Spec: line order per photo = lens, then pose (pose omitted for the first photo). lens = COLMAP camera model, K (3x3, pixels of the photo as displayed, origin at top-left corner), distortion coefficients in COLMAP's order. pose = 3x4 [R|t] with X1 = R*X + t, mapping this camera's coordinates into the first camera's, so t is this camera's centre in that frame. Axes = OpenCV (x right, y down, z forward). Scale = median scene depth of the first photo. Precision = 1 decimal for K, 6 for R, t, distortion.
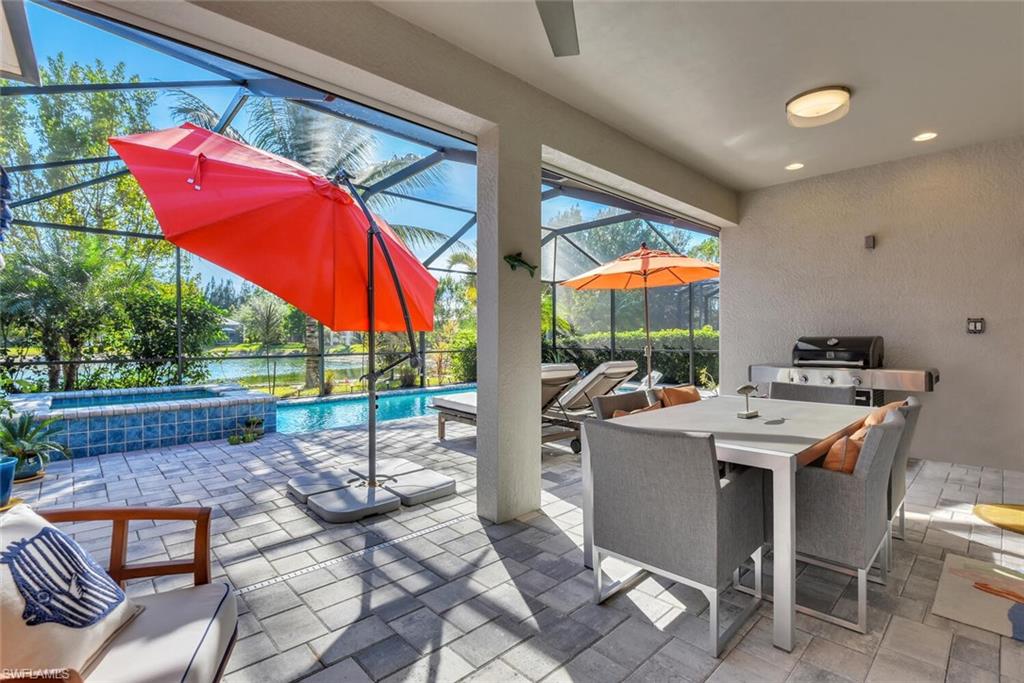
lens RADIAL K [[471.1, 0, 508.8], [0, 471.1, 339.3], [0, 0, 1]] dist [-0.008509, -0.008639]
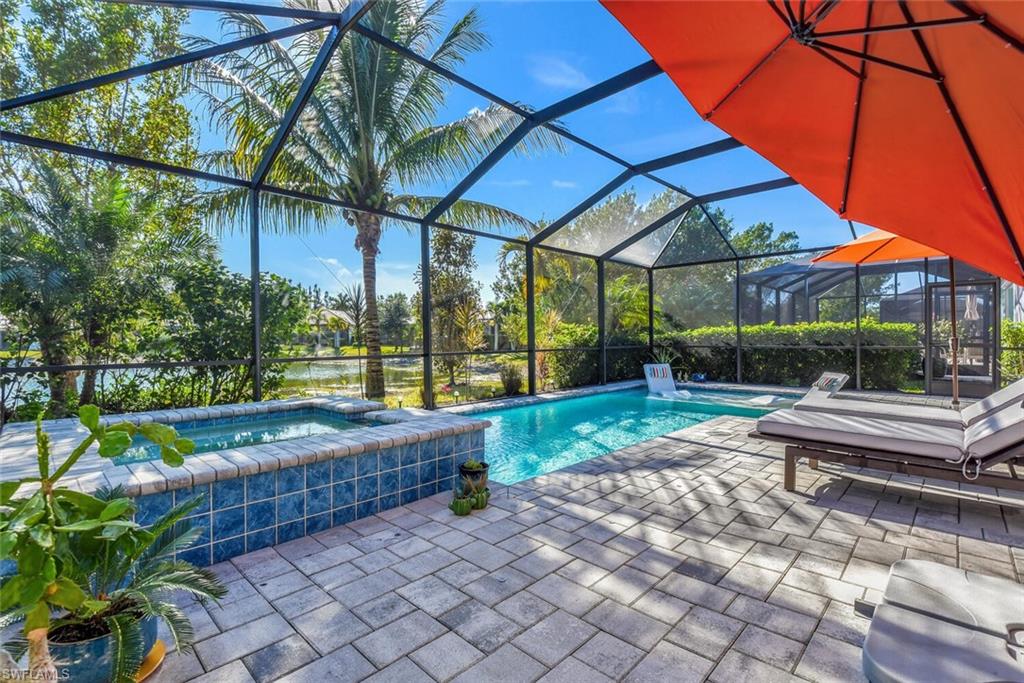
lens RADIAL K [[471.1, 0, 514.9], [0, 471.1, 340.4], [0, 0, 1]] dist [-0.008509, -0.008639]
pose [[0.998558, -0.005019, 0.053454, -0.374462], [0.005071, 0.999987, -0.000832, 0.015441], [-0.053449, 0.001102, 0.998570, 0.305524]]
